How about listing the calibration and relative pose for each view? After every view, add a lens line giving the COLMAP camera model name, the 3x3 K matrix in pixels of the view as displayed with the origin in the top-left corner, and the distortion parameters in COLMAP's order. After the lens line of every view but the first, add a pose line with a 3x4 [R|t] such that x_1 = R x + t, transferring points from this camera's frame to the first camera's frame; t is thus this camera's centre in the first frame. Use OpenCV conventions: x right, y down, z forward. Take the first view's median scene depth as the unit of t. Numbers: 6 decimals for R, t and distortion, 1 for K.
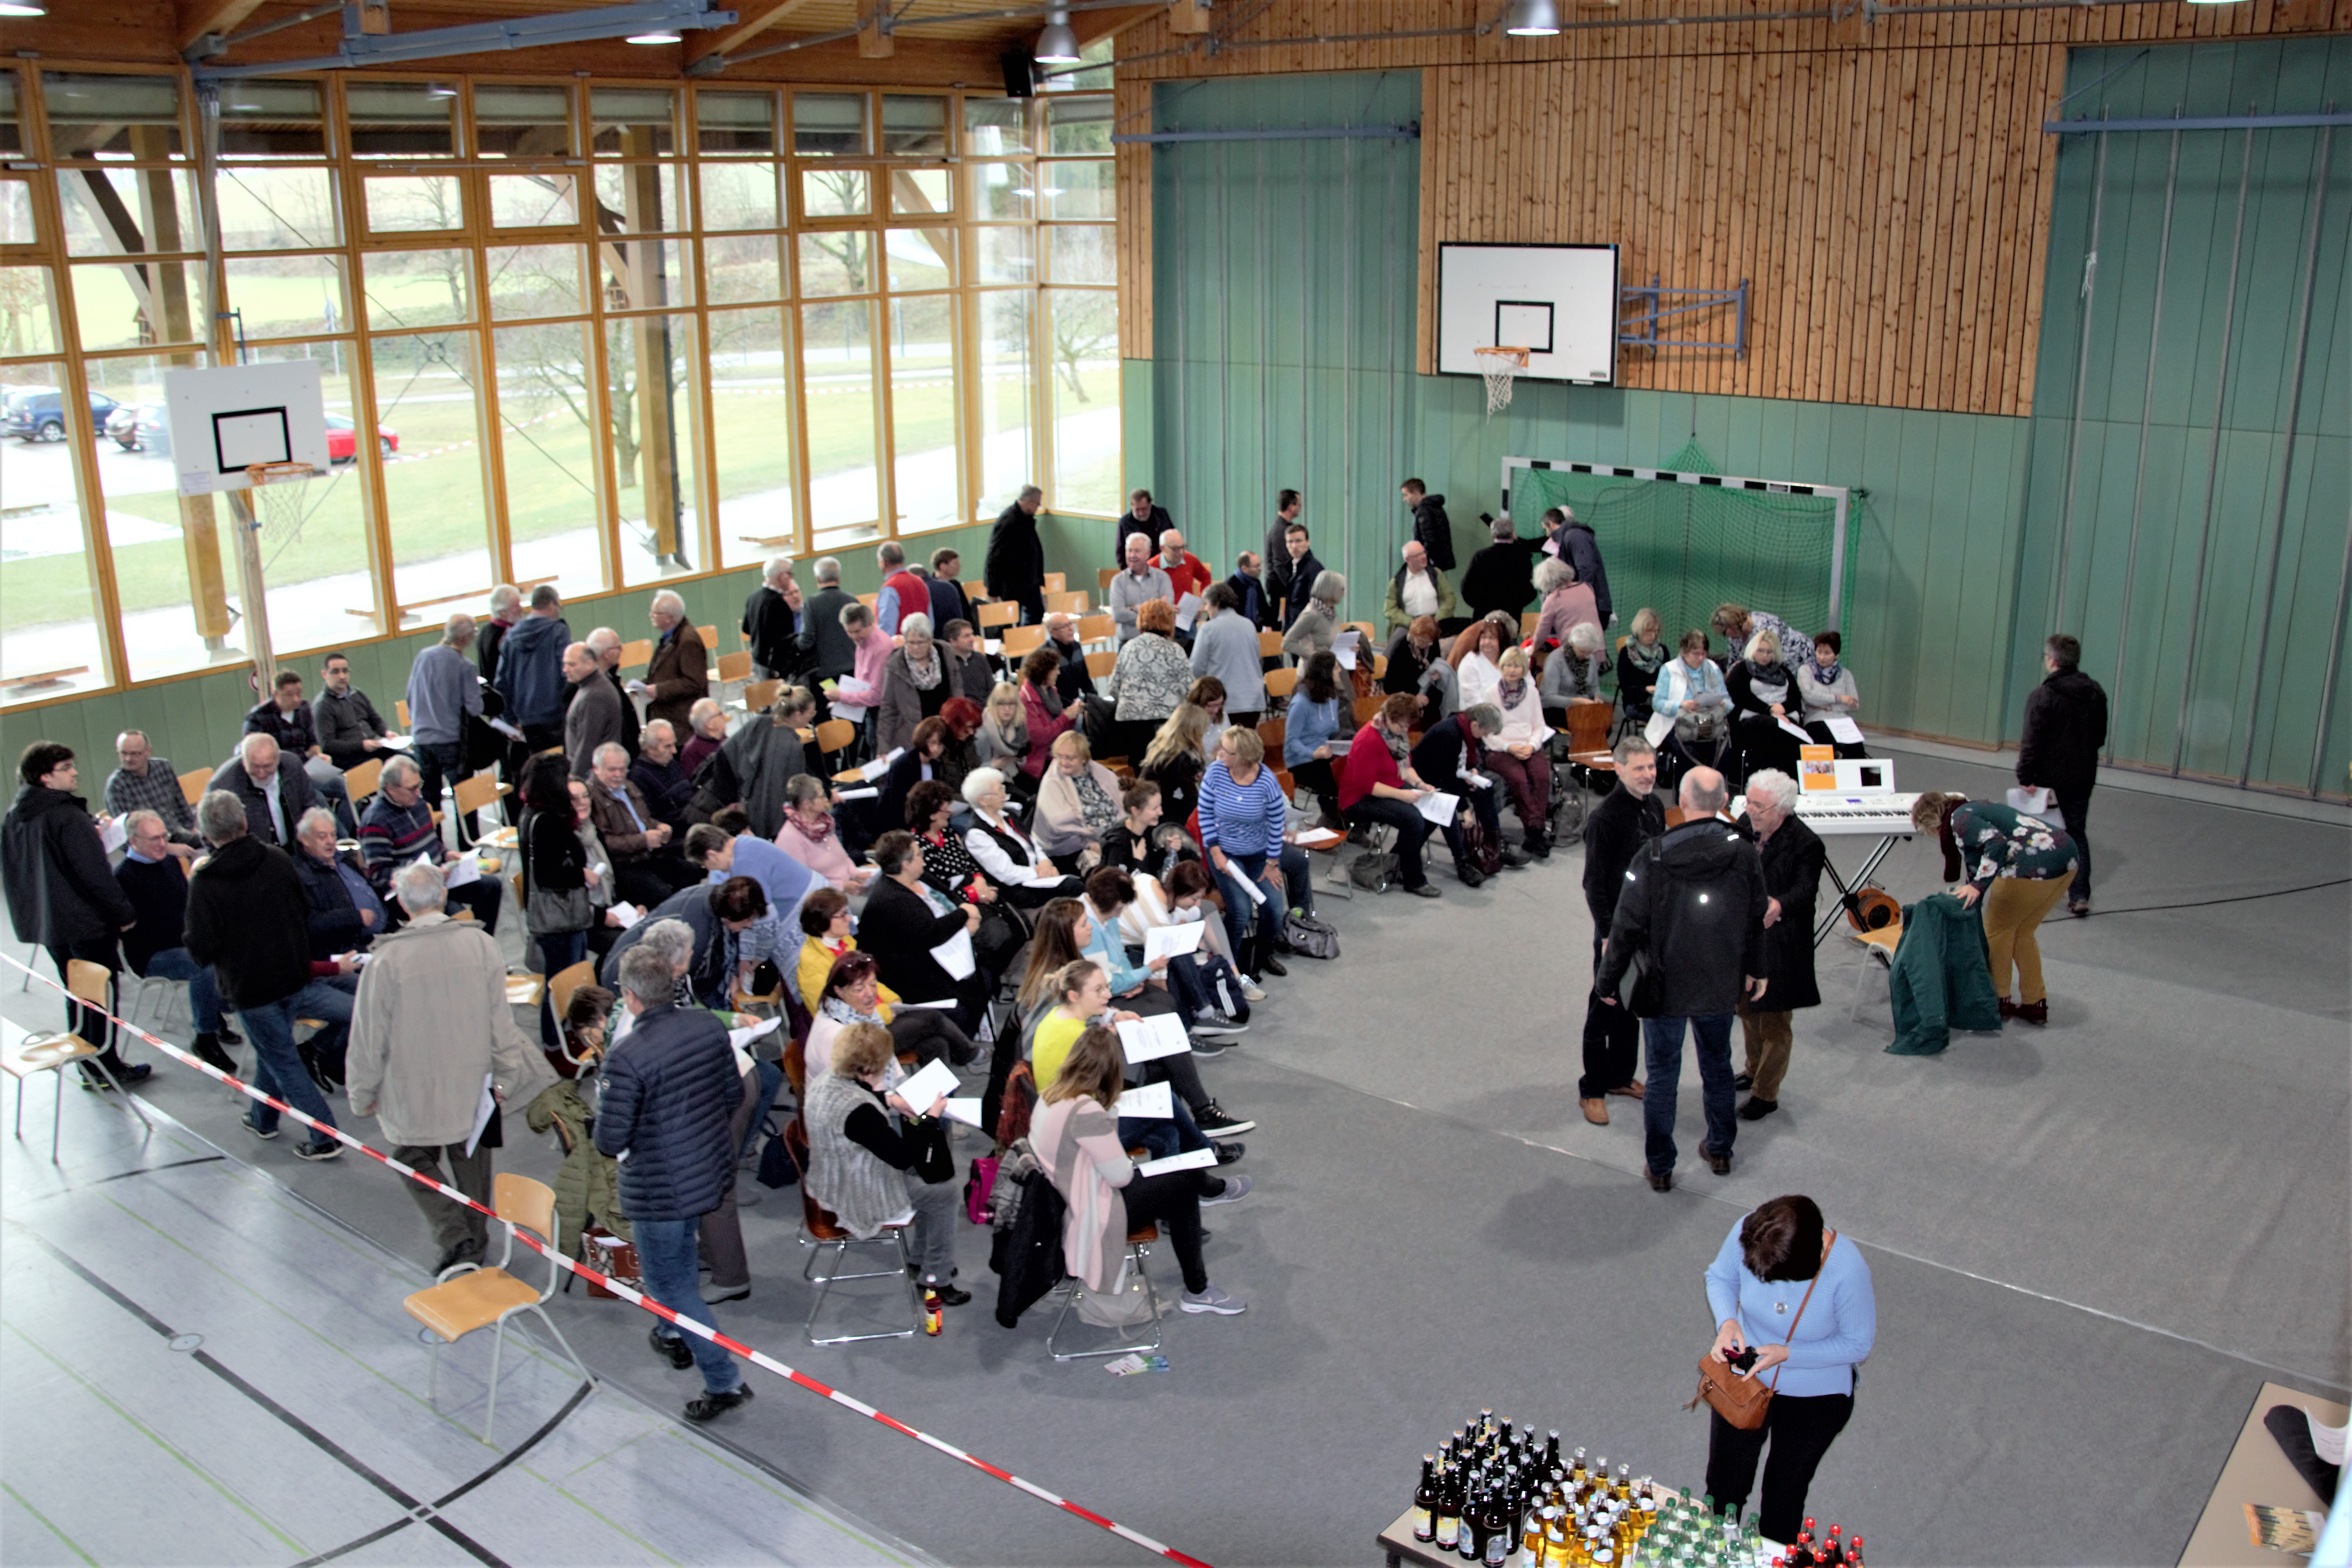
lens RADIAL K [[2114.5, 0, 1176.0], [0, 2114.5, 784.0], [0, 0, 1]] dist [-0.014179, -0.013156]
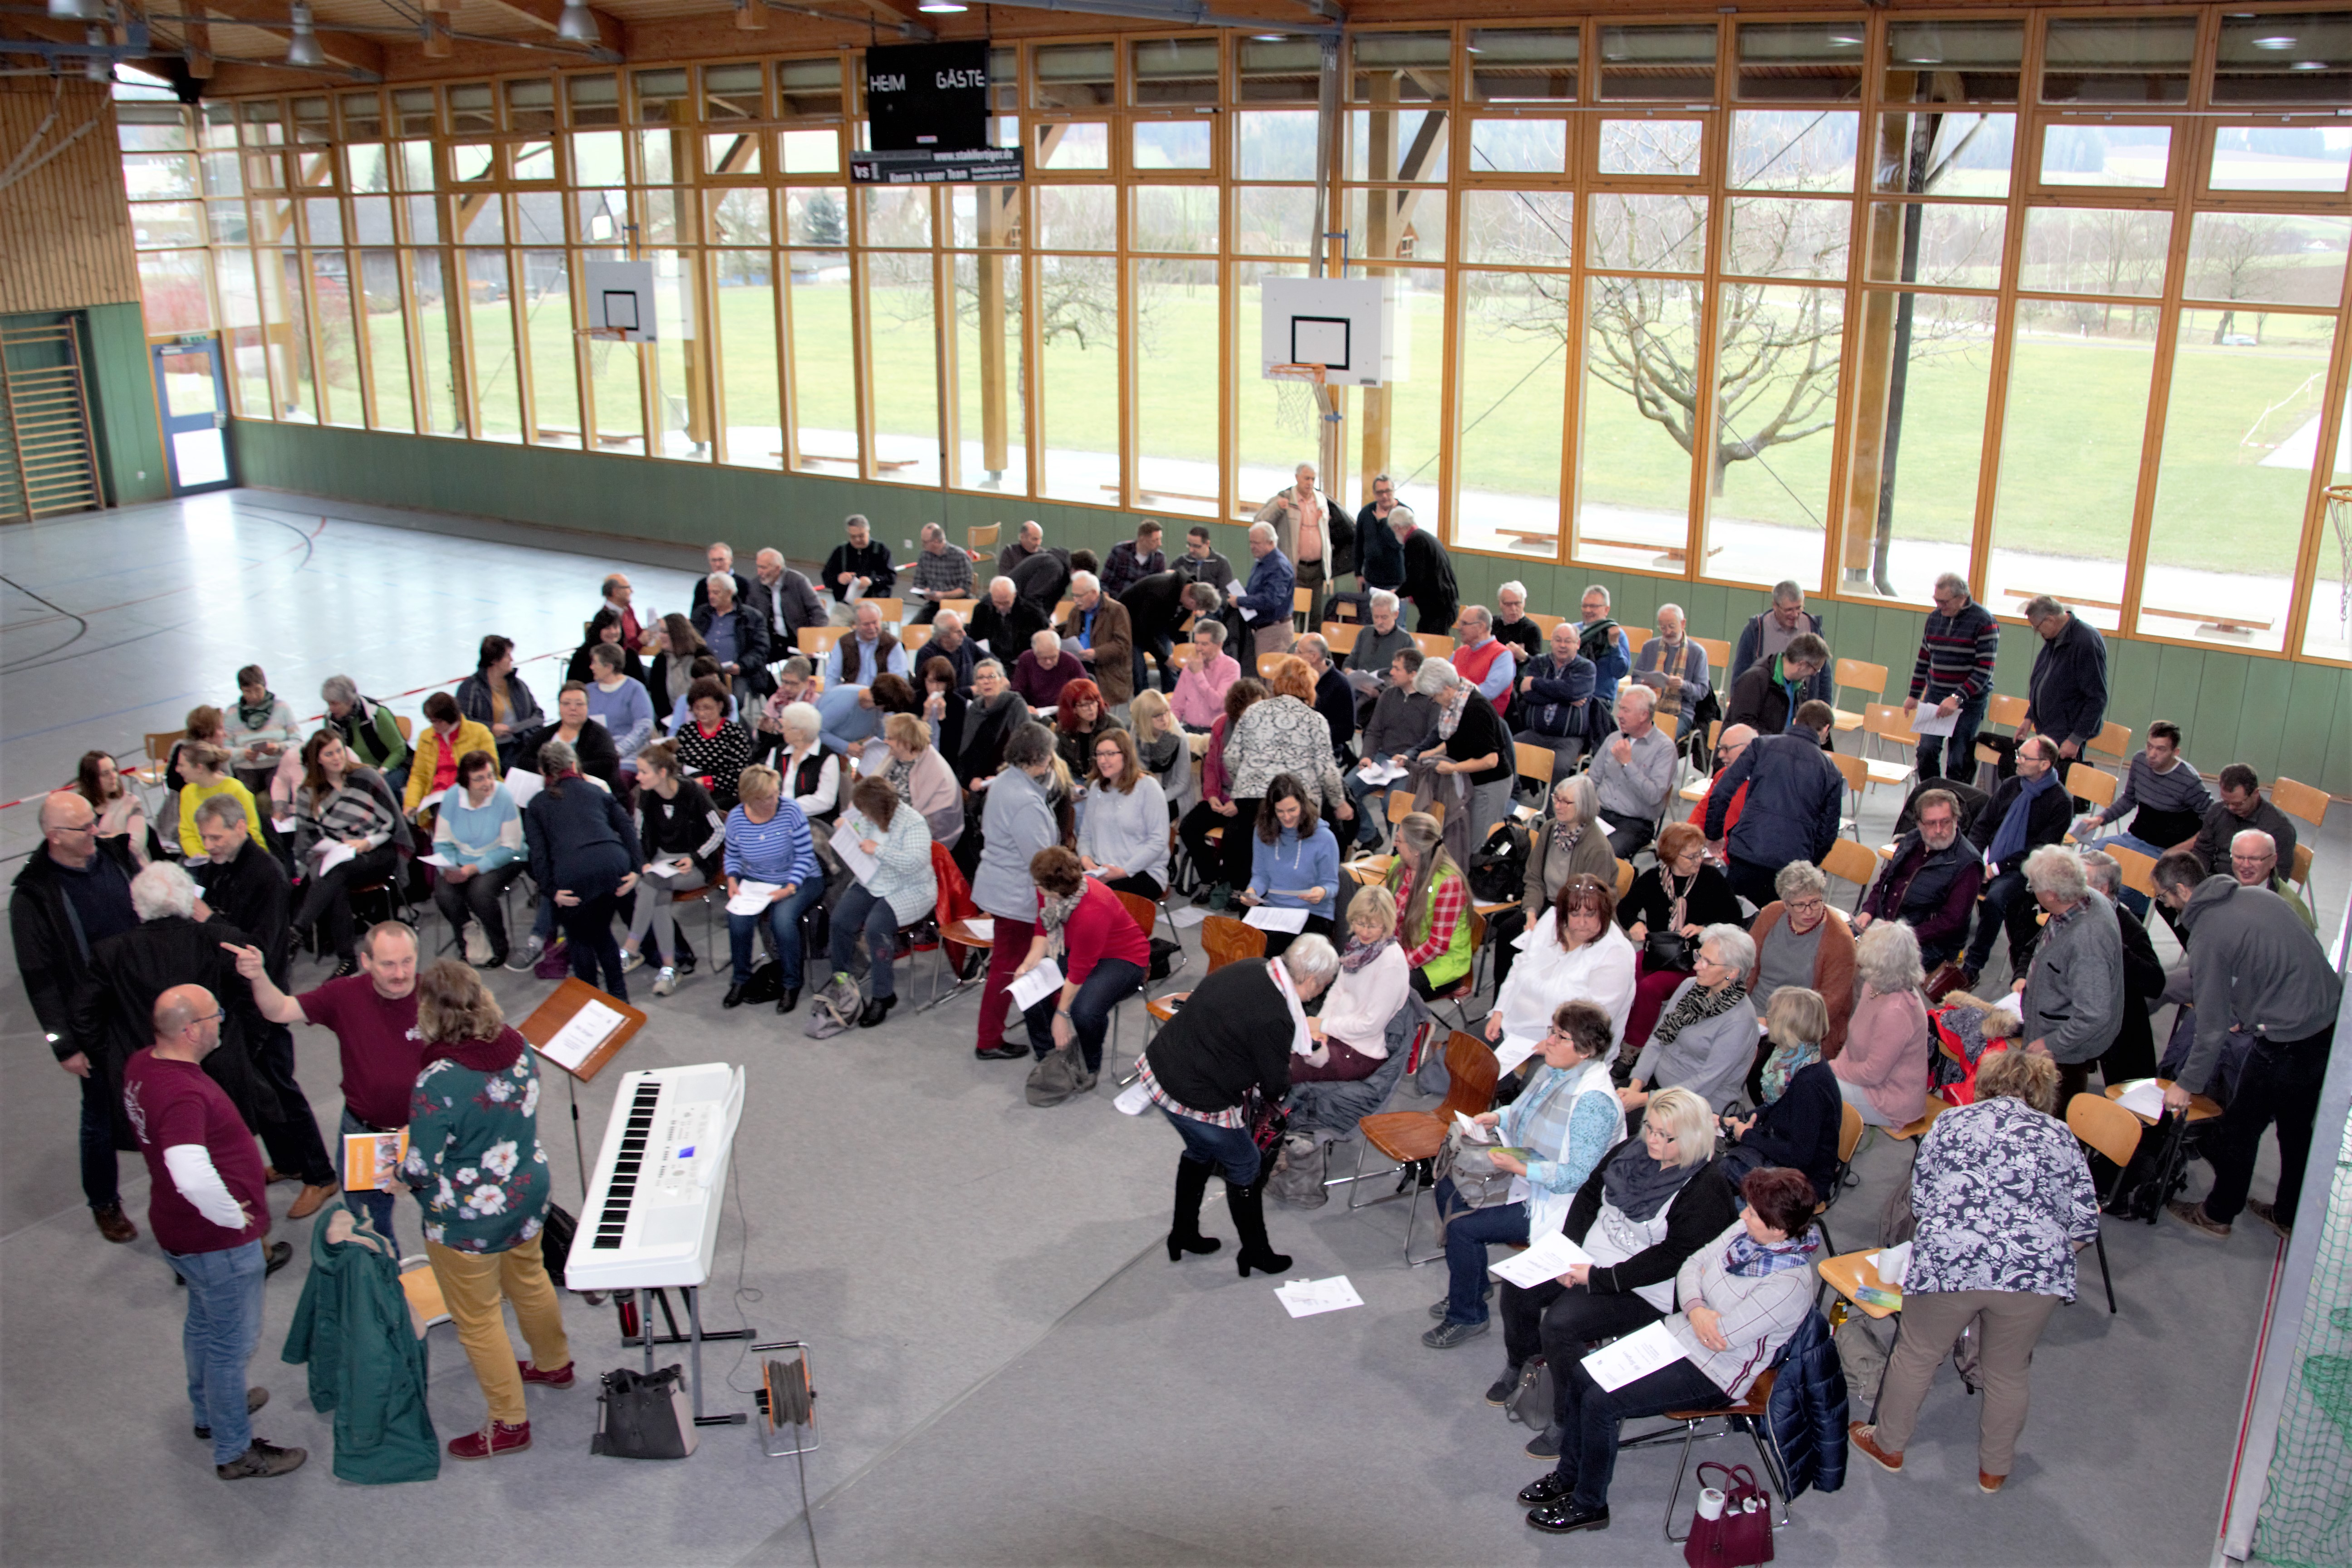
lens RADIAL K [[1997.0, 0, 1176.0], [0, 1997.0, 784.0], [0, 0, 1]] dist [-0.180097, 0.160824]
pose [[0.086383, 0.326089, -0.941384, 0.599644], [-0.270784, 0.917029, 0.292805, -0.218592], [0.958757, 0.229618, 0.167515, 0.734938]]
